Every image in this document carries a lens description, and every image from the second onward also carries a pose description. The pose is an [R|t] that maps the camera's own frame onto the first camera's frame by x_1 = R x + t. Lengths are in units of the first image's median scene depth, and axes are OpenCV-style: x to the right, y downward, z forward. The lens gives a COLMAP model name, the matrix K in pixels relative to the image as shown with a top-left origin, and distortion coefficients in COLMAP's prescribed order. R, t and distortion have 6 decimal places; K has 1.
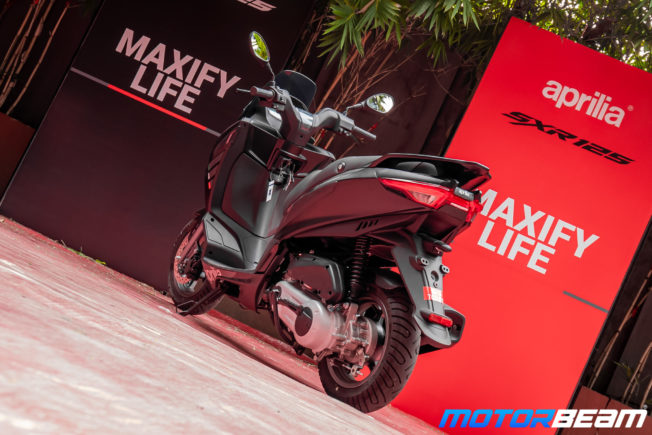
lens RADIAL K [[661.7, 0, 326.0], [0, 661.7, 217.5], [0, 0, 1]] dist [-0.003617, 0.003362]
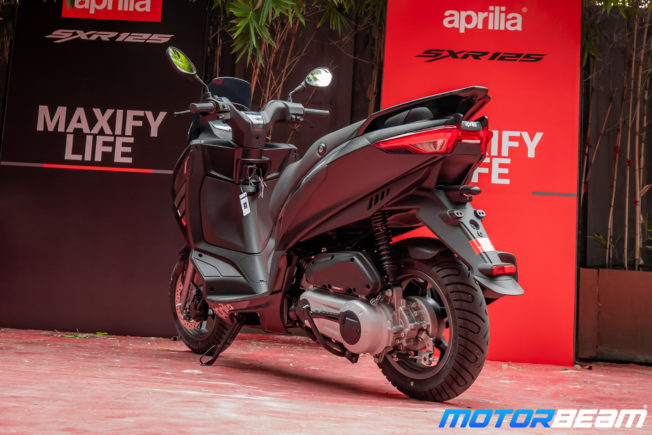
lens RADIAL K [[571.2, 0, 323.4], [0, 571.2, 204.3], [0, 0, 1]] dist [-0.001828, -0.007892]
pose [[0.927800, -0.363485, 0.084059, -0.052240], [0.362966, 0.931545, 0.021917, -0.018260], [-0.086271, 0.010176, 0.996220, 0.182559]]
